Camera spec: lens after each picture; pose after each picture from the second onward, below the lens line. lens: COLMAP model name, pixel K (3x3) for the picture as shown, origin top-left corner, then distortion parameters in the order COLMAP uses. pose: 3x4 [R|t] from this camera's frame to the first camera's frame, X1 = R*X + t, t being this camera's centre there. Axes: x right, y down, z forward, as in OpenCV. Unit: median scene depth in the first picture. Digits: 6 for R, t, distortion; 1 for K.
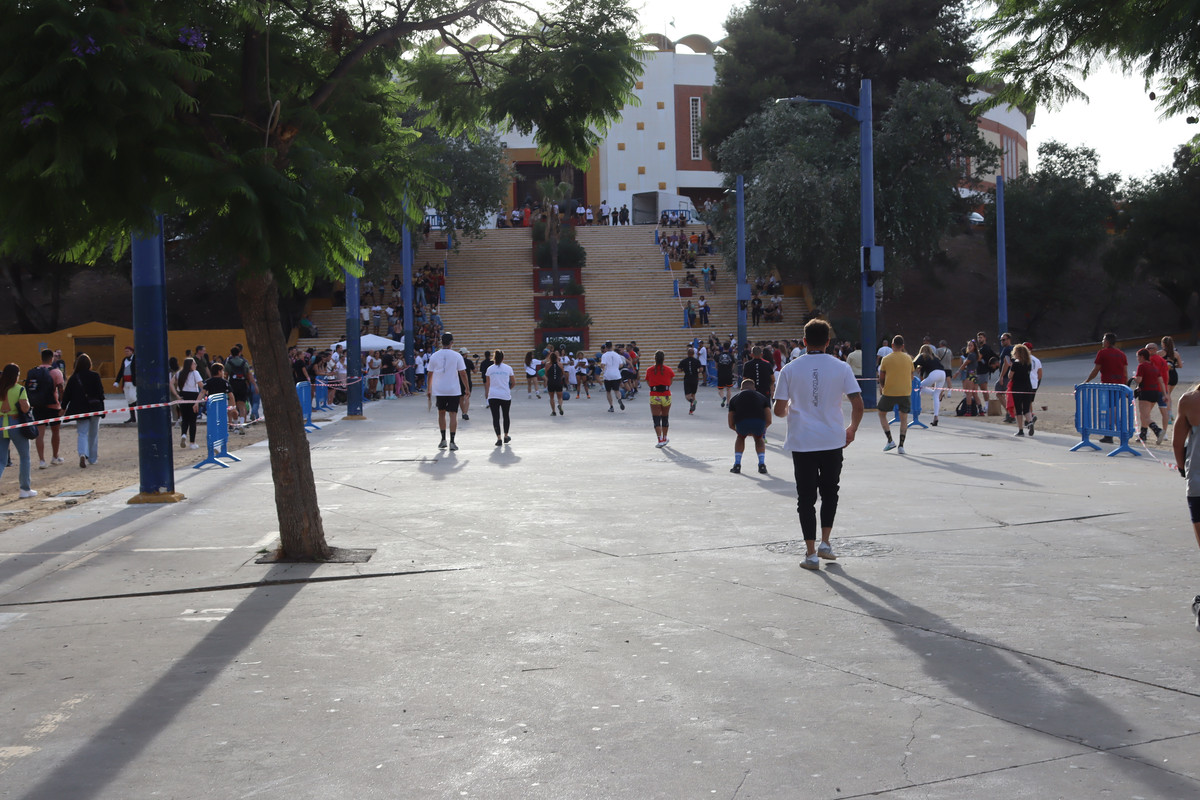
lens RADIAL K [[1536.3, 0, 600.5], [0, 1536.3, 399.1], [0, 0, 1]] dist [-0.051195, 0.000000]
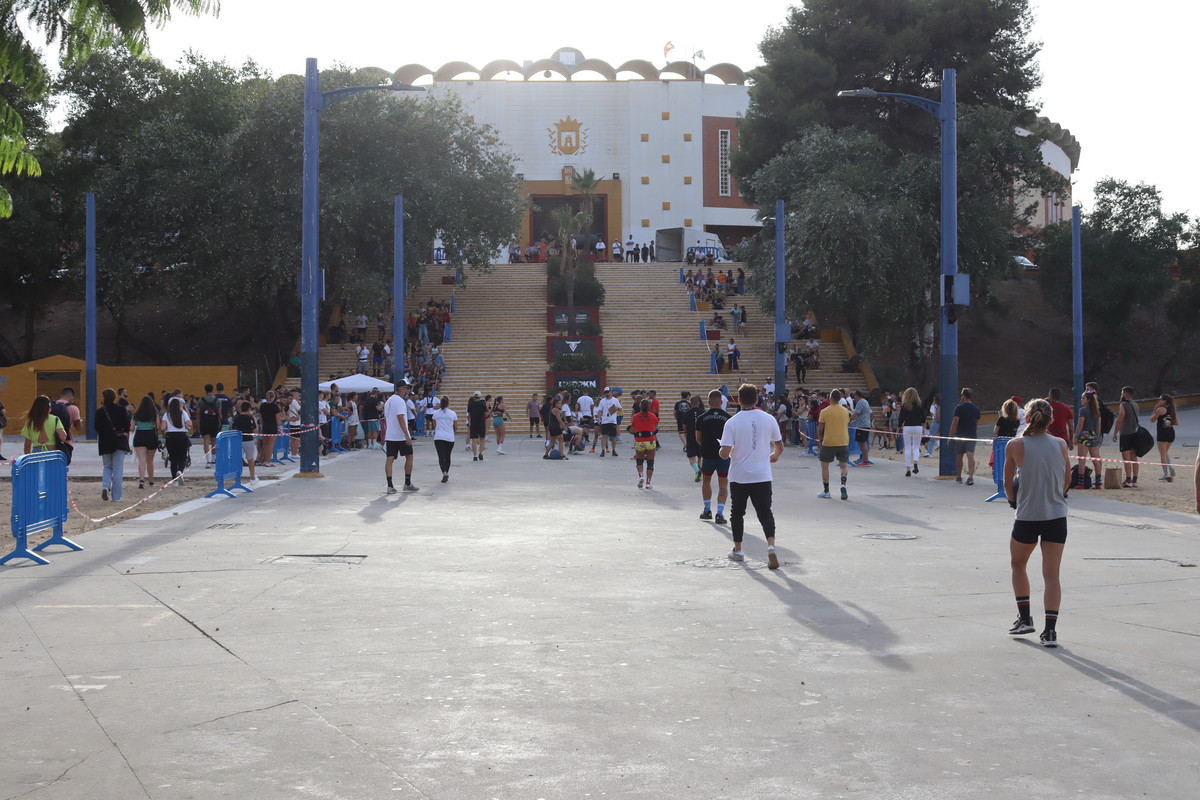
lens RADIAL K [[1536.3, 0, 601.2], [0, 1536.3, 405.3], [0, 0, 1]] dist [-0.051195, 0.000000]
pose [[0.999756, 0.018294, -0.012408, 0.001034], [-0.018609, 0.999495, -0.025771, -0.002930], [0.011930, 0.025995, 0.999591, 0.086609]]
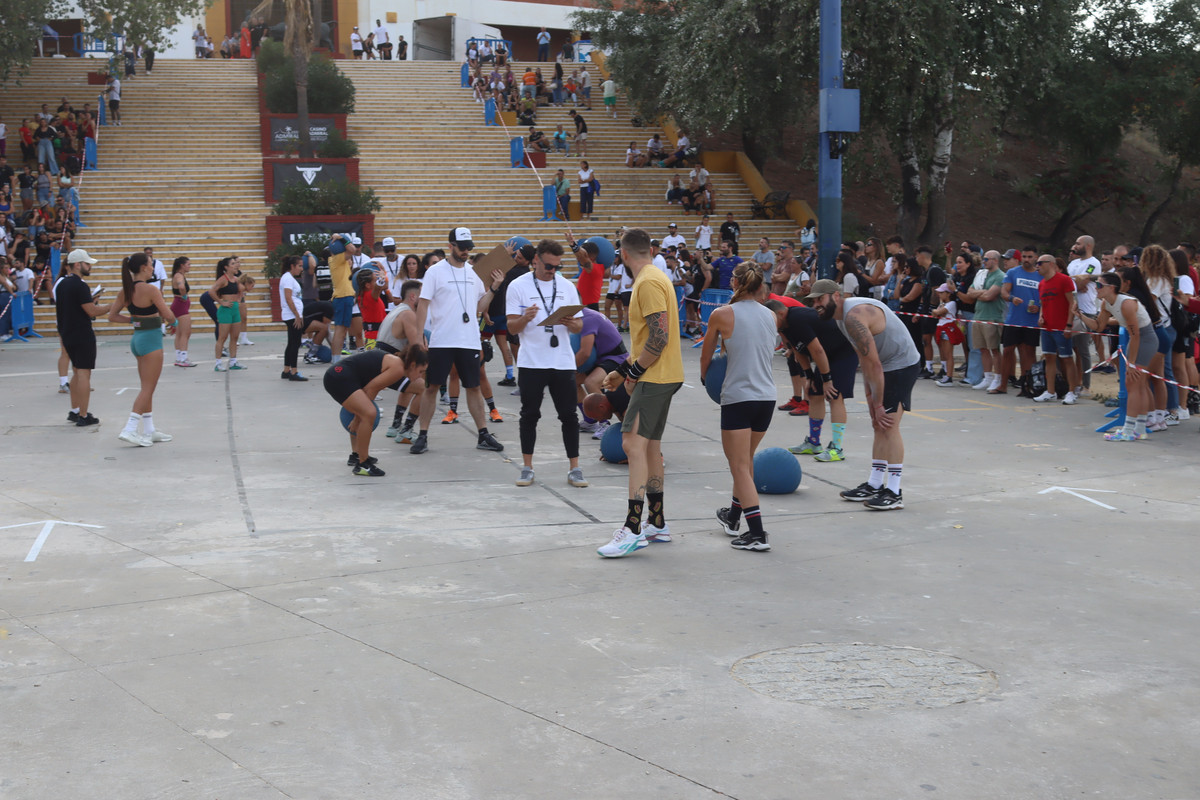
lens RADIAL K [[1536.3, 0, 598.6], [0, 1536.3, 403.9], [0, 0, 1]] dist [-0.051195, 0.000000]
pose [[0.983682, -0.004259, 0.179864, -0.023938], [-0.006359, 0.998272, 0.058414, -0.012986], [-0.179802, -0.058604, 0.981955, 0.434337]]
